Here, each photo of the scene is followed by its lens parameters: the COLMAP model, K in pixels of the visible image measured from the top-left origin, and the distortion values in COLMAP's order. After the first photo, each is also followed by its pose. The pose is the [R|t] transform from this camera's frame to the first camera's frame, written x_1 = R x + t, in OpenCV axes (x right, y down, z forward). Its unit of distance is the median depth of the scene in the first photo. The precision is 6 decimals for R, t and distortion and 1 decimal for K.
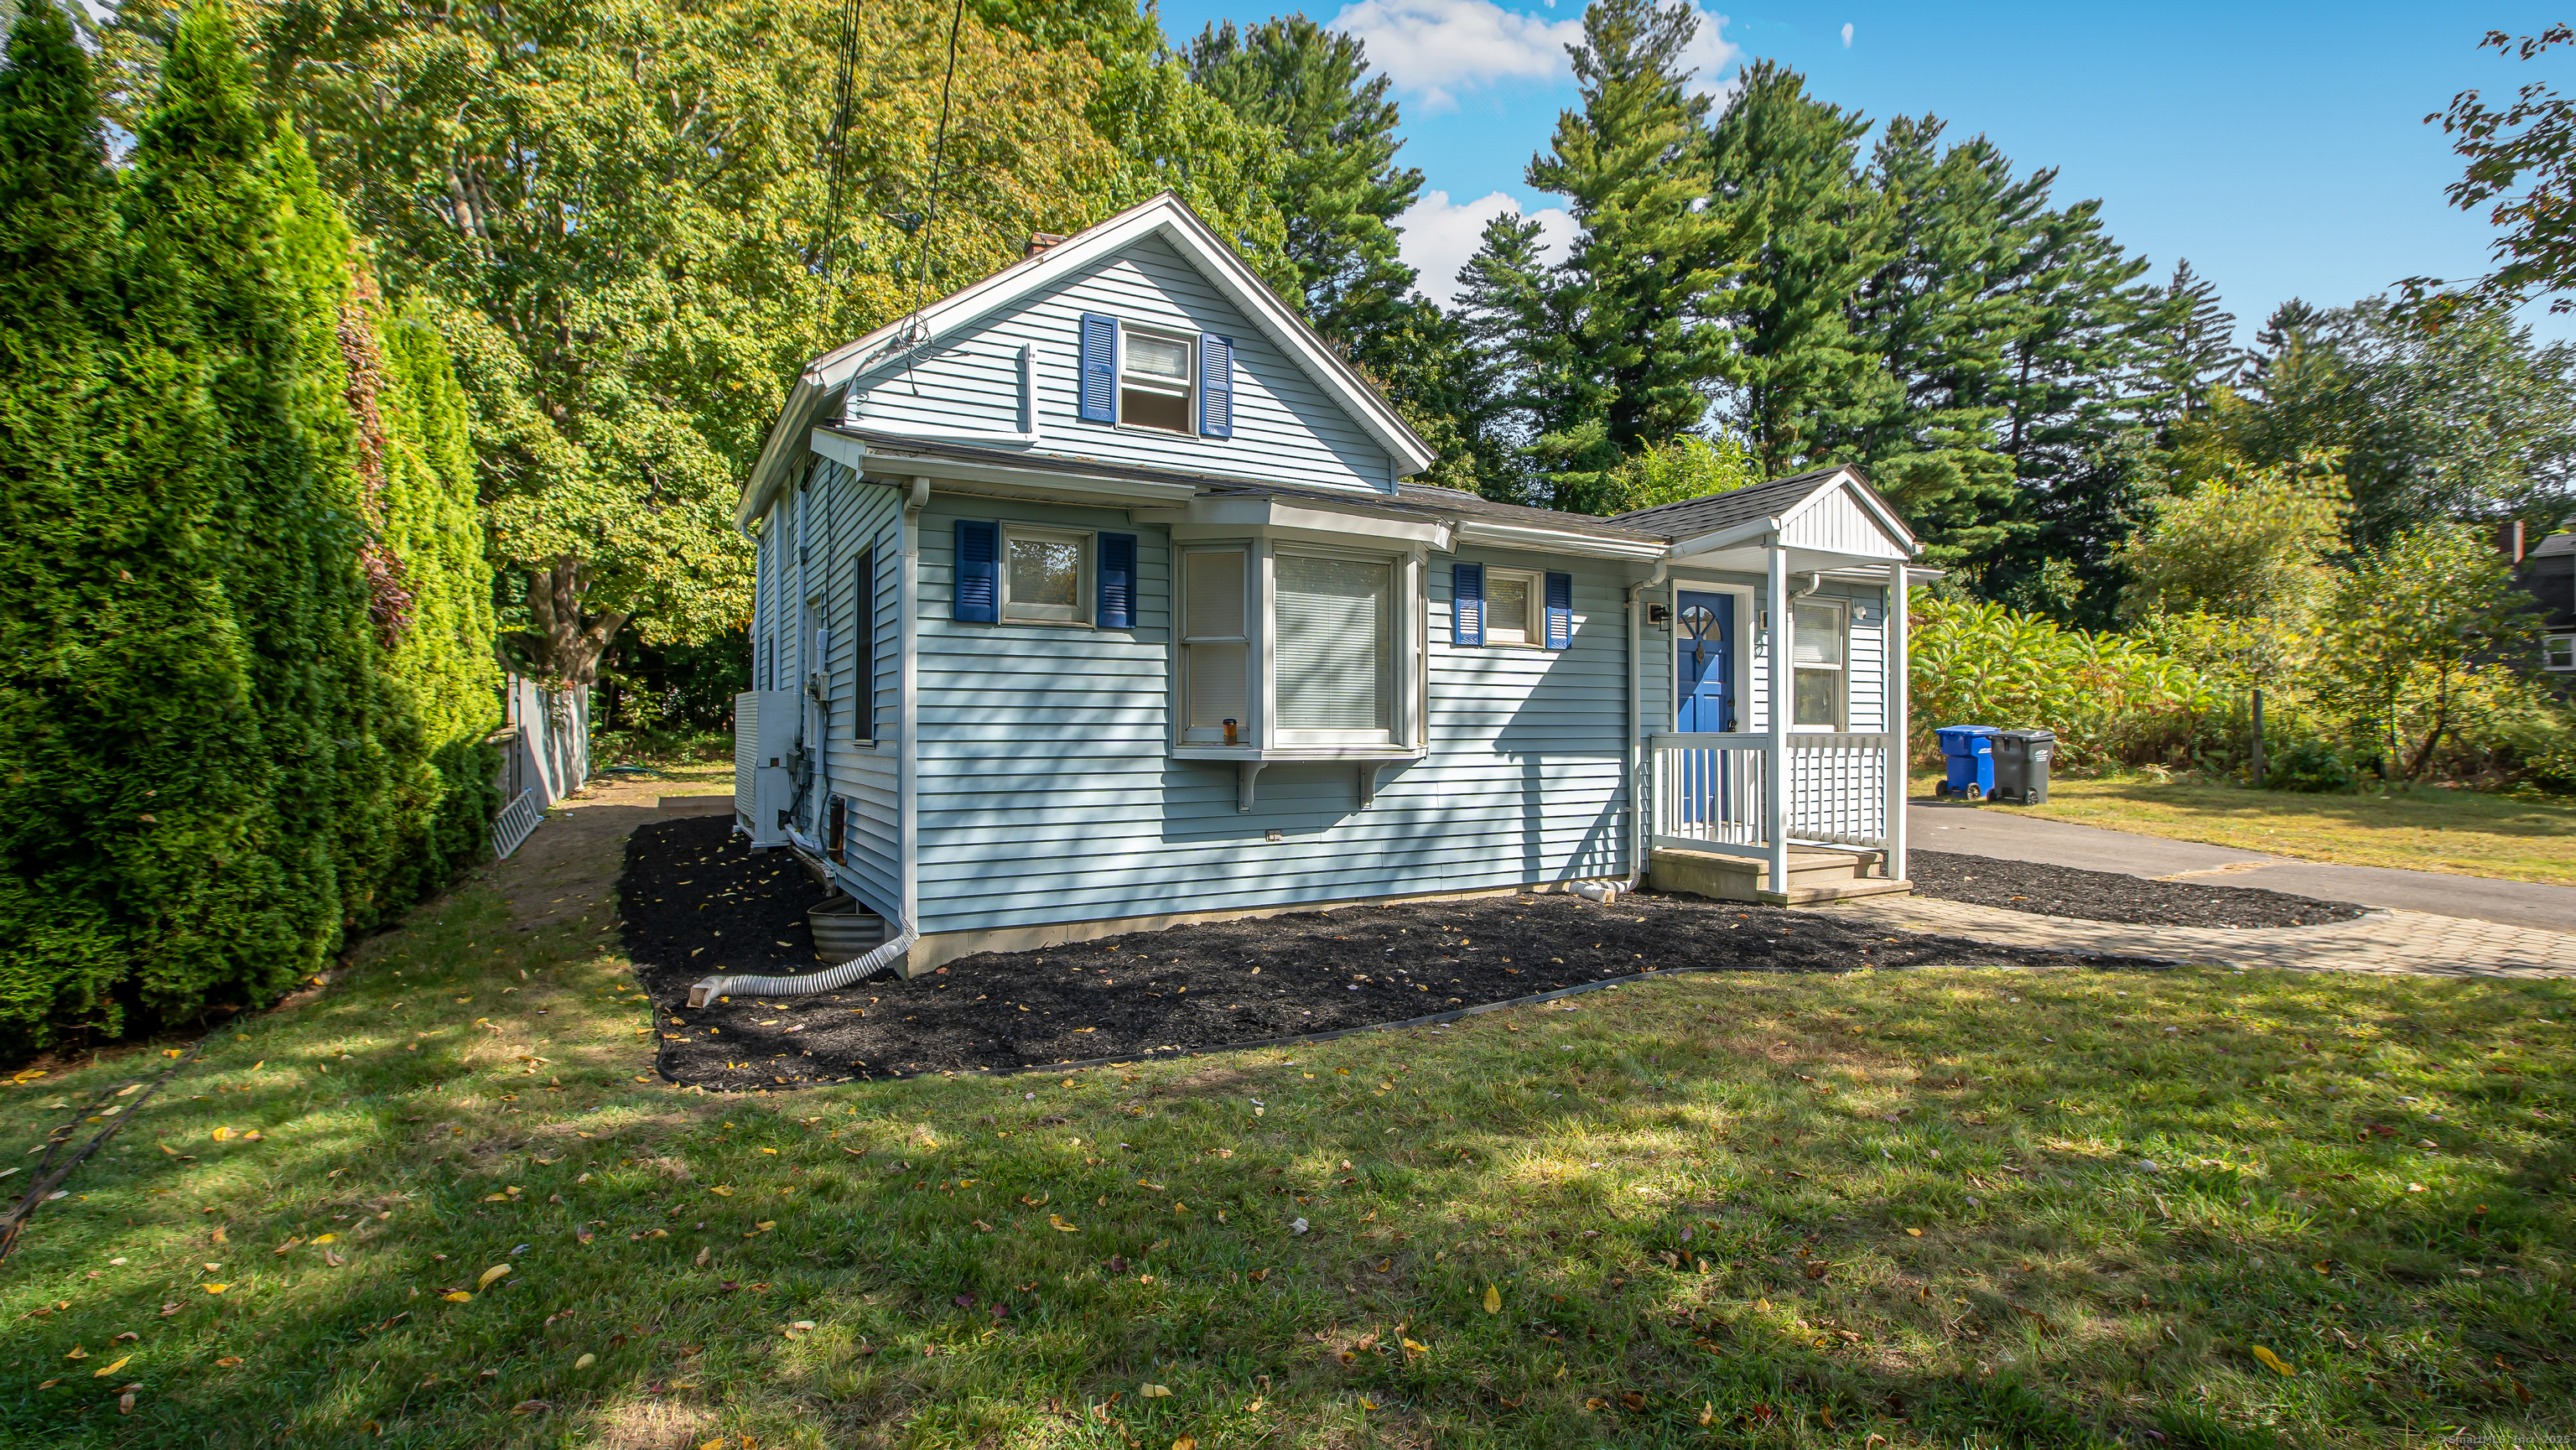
lens RADIAL K [[1176.7, 0, 1250.7], [0, 1176.7, 719.0], [0, 0, 1]] dist [-0.051272, 0.043502]
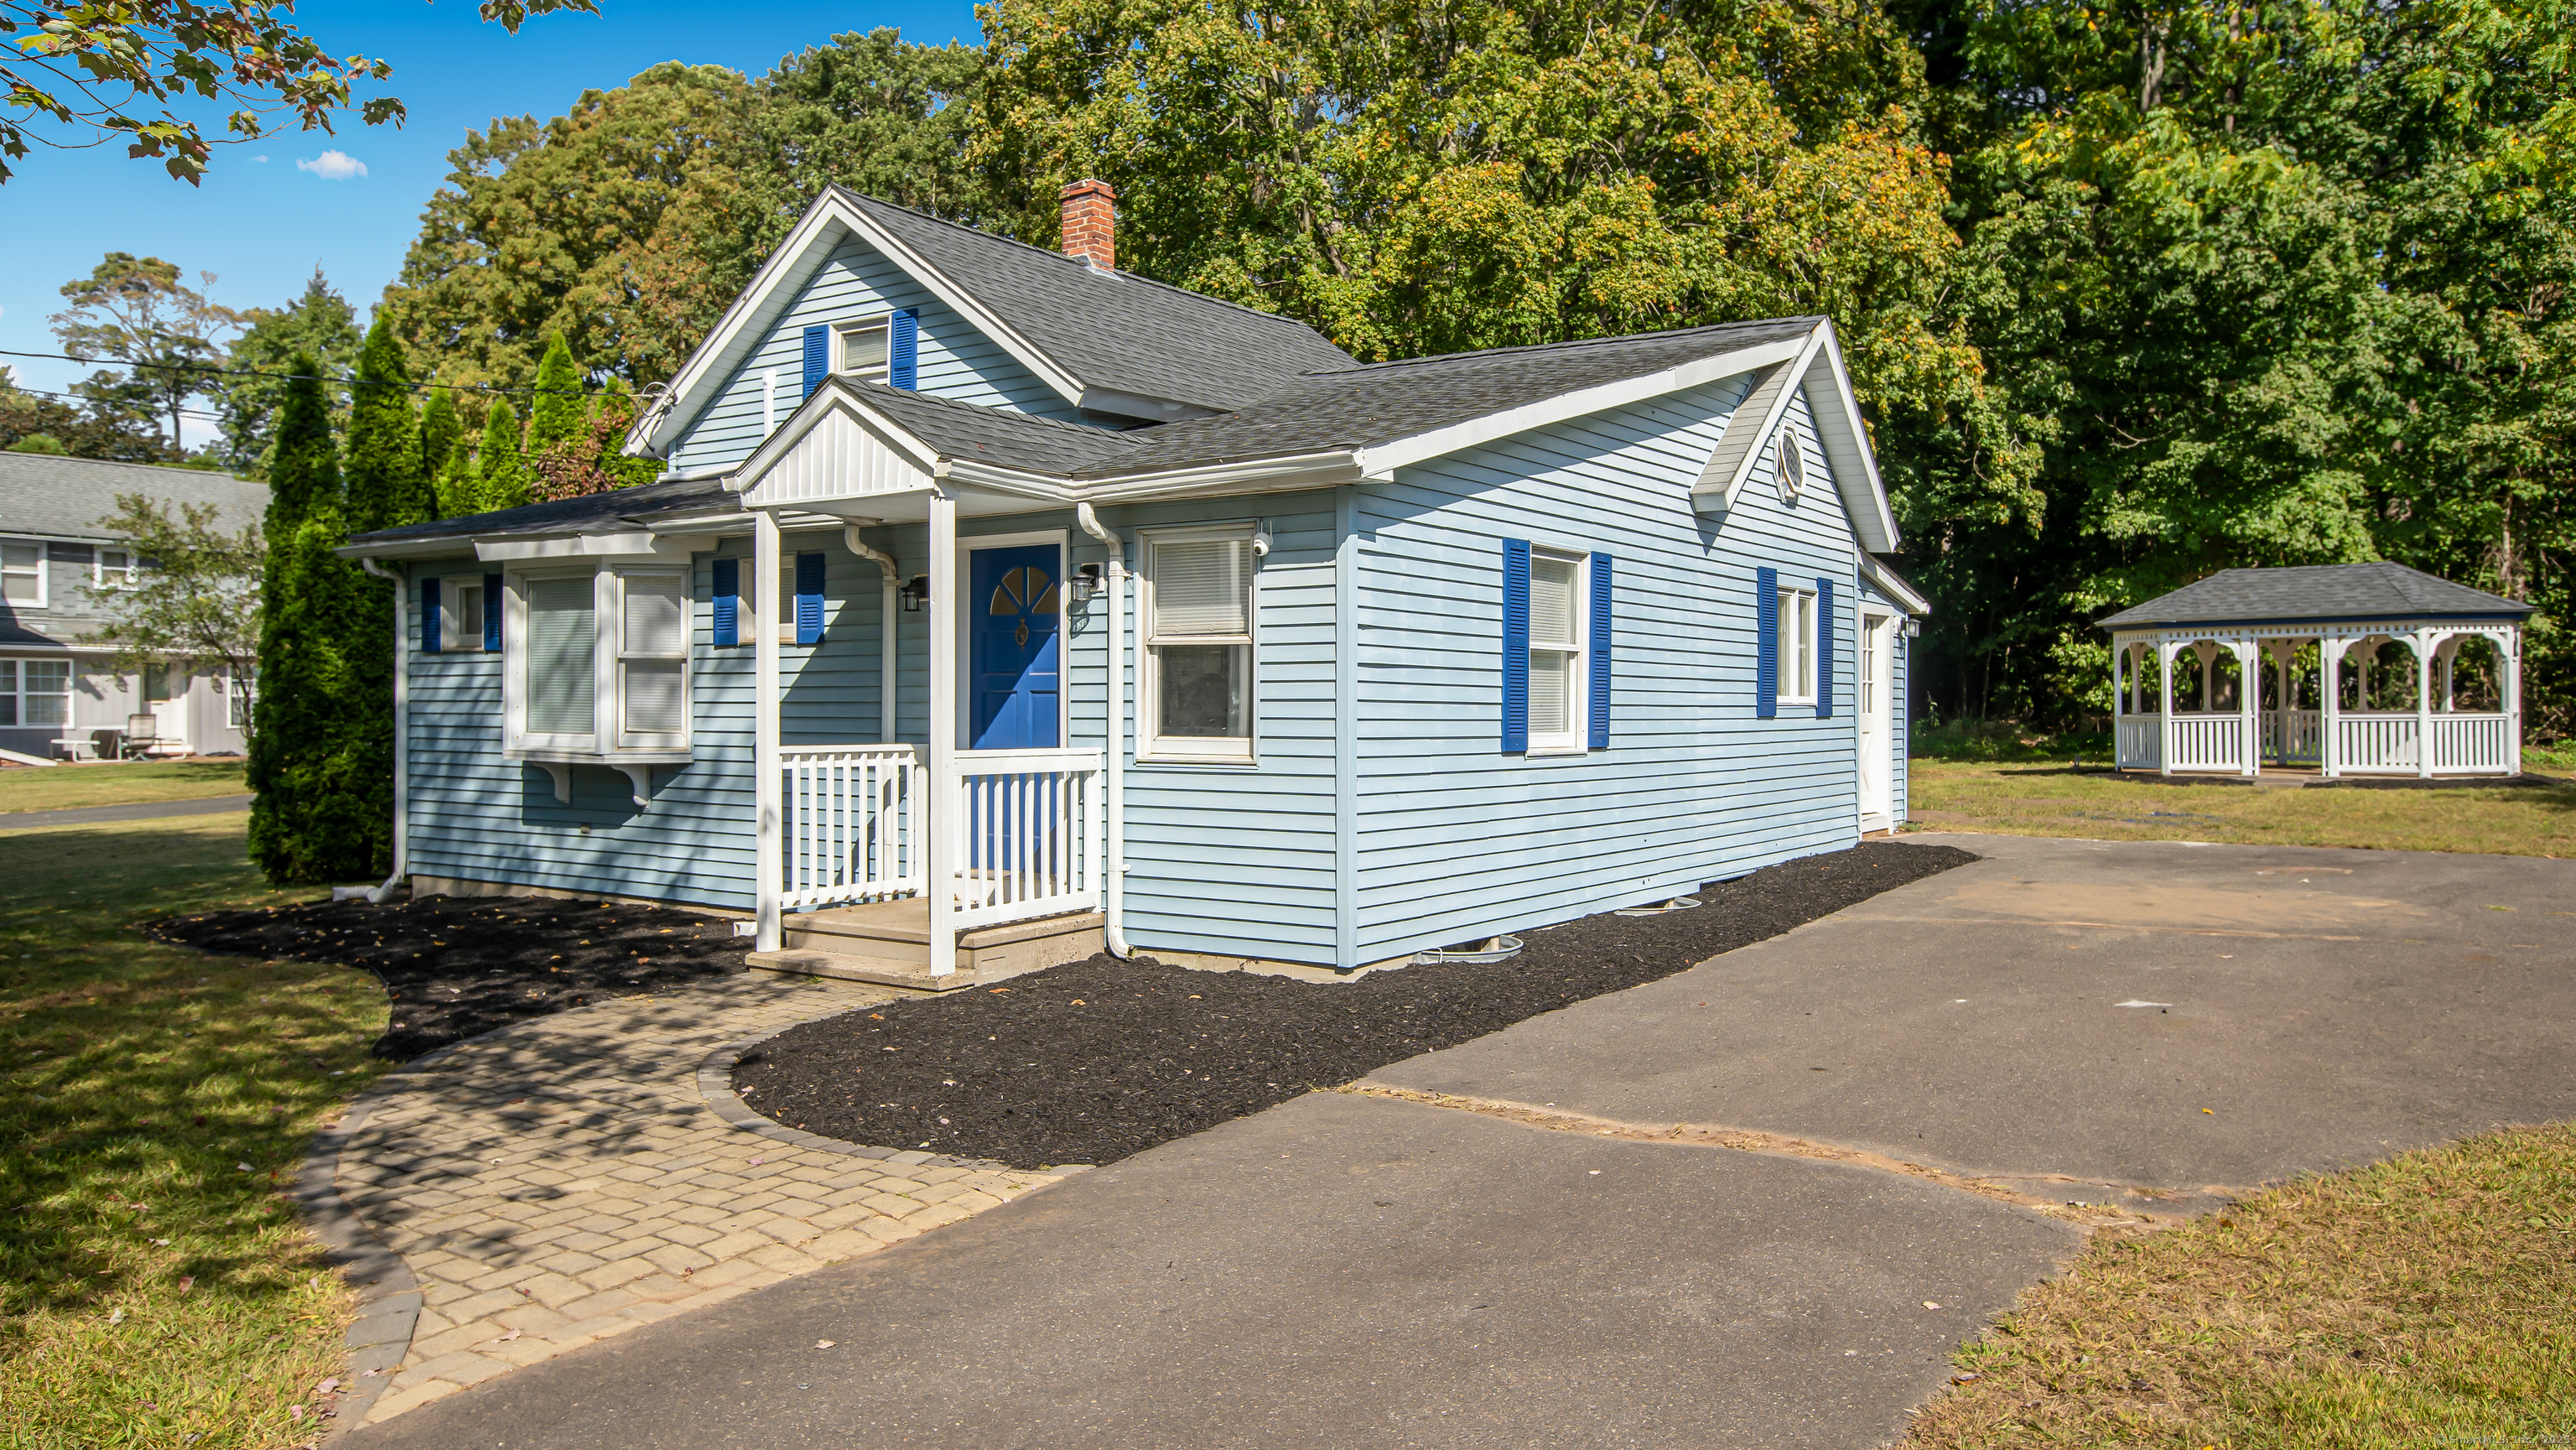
lens RADIAL K [[1789.2, 0, 1288.0], [0, 1789.2, 725.0], [0, 0, 1]] dist [0.002915, 0.001666]
pose [[0.443484, 0.007870, -0.896248, 1.448367], [0.000682, 0.999958, 0.009119, -0.010340], [0.896282, -0.004656, 0.443460, 0.670772]]
